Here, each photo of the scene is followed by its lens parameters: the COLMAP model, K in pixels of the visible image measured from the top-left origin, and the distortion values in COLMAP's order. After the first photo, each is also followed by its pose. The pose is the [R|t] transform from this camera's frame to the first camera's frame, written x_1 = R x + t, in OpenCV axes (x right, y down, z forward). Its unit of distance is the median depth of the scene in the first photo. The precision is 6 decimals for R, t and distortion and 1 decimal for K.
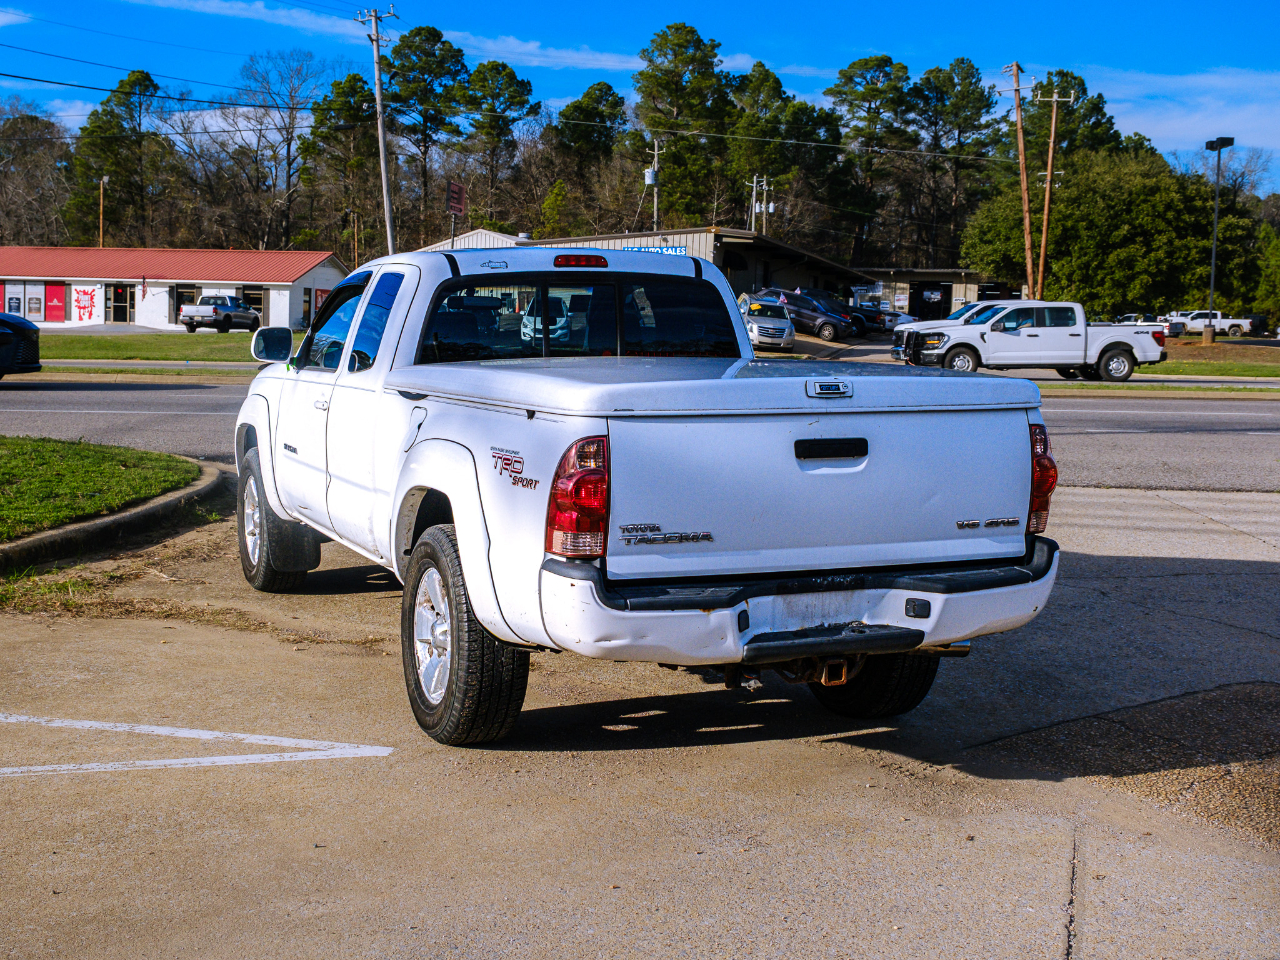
lens RADIAL K [[1766.1, 0, 640.0], [0, 1766.1, 480.0], [0, 0, 1]] dist [0.008399, -0.039331]
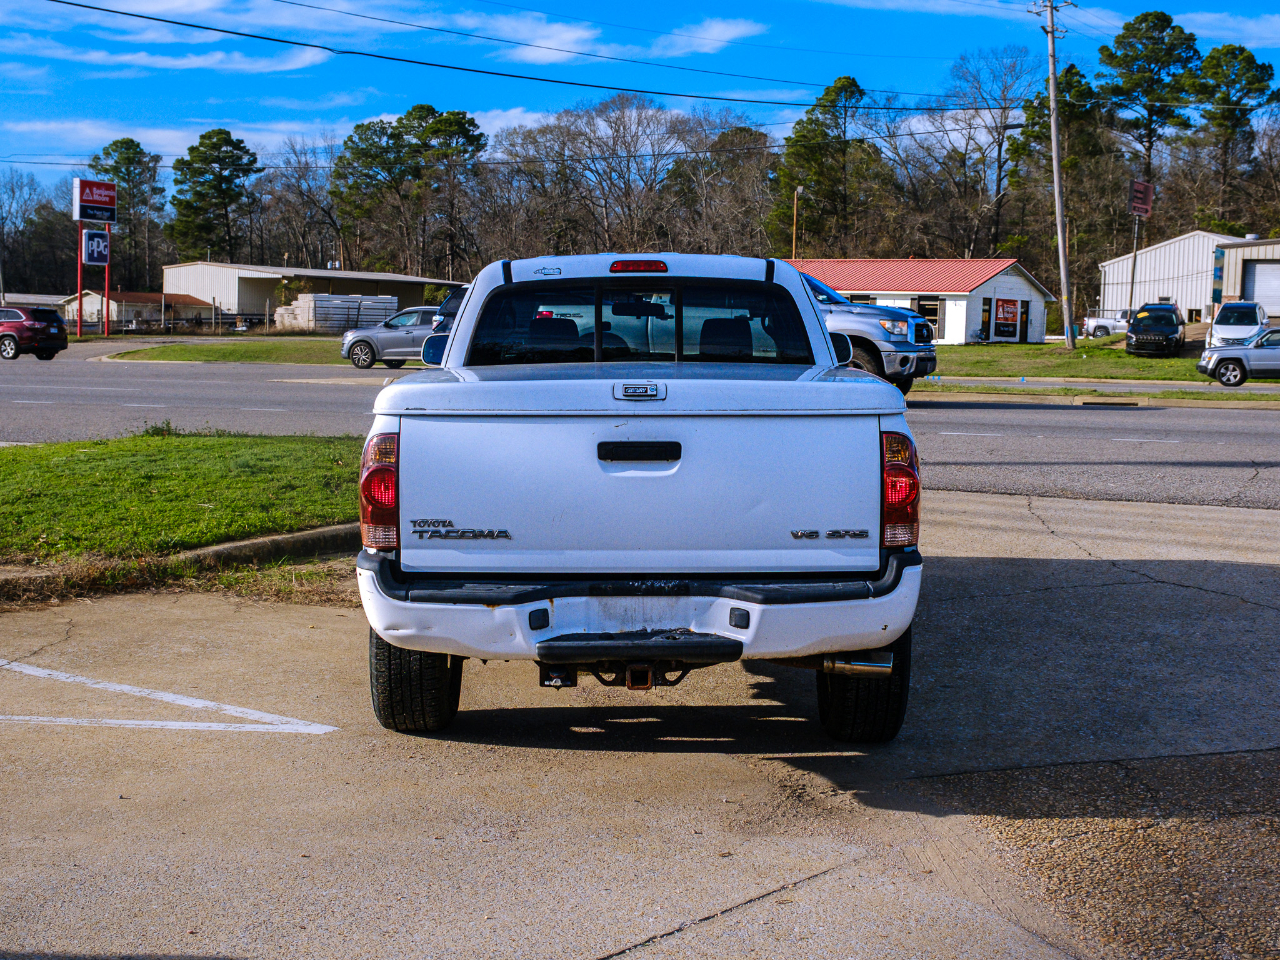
lens RADIAL K [[1878.4, 0, 640.0], [0, 1878.4, 480.0], [0, 0, 1]] dist [0.006273, 0.000482]
pose [[0.927249, 0.026289, -0.373523, 0.491407], [-0.030658, 0.999513, -0.005760, 0.004284], [0.373189, 0.016793, 0.927603, 0.020890]]
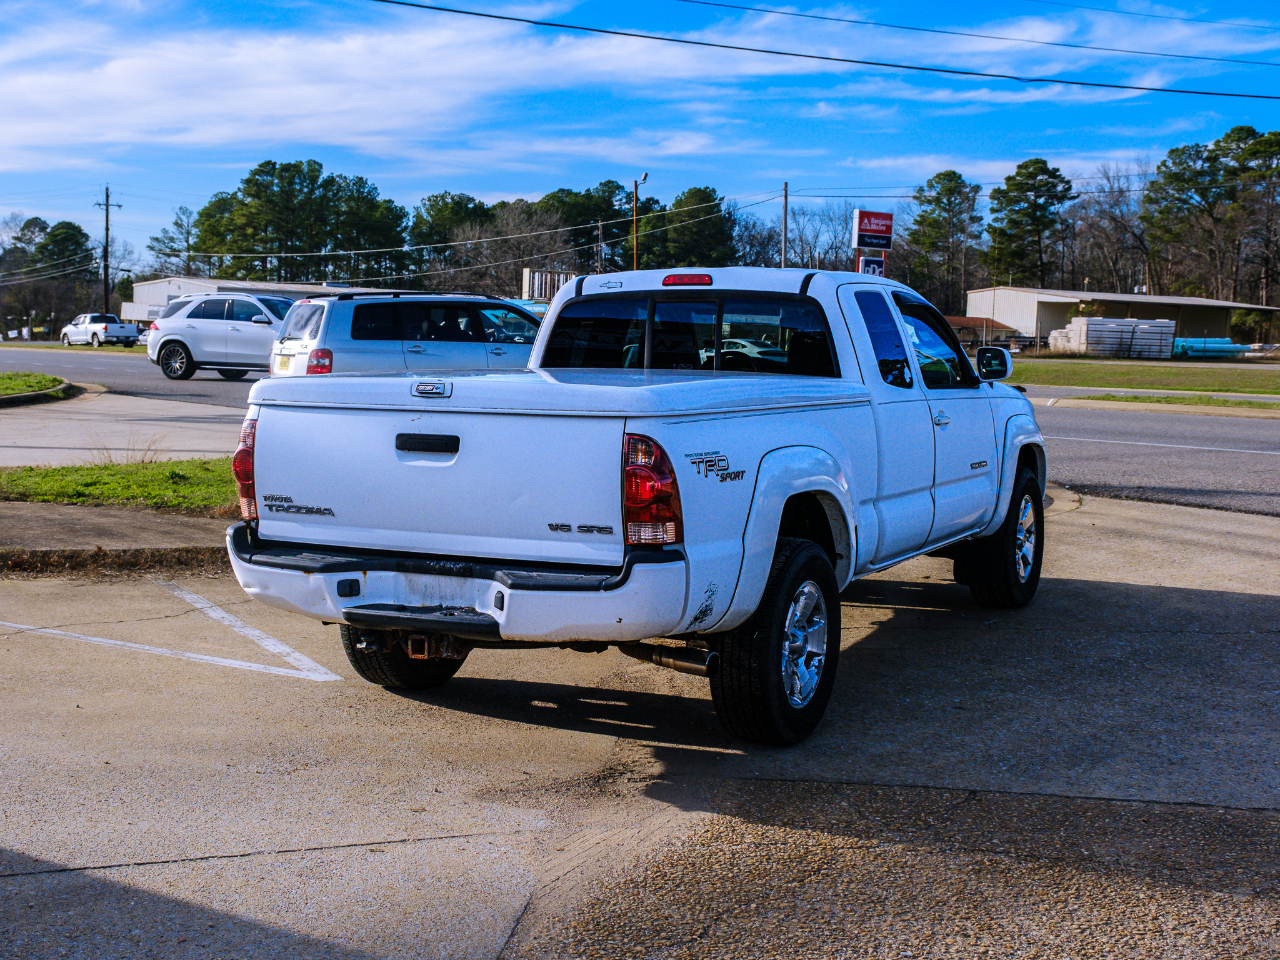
lens RADIAL K [[1830.2, 0, 640.0], [0, 1830.2, 480.0], [0, 0, 1]] dist [0.002762, -0.006838]
pose [[0.639901, 0.060639, -0.766061, 1.043998], [-0.081383, 0.996623, 0.010910, -0.017800], [0.764136, 0.055364, 0.642675, 0.360971]]
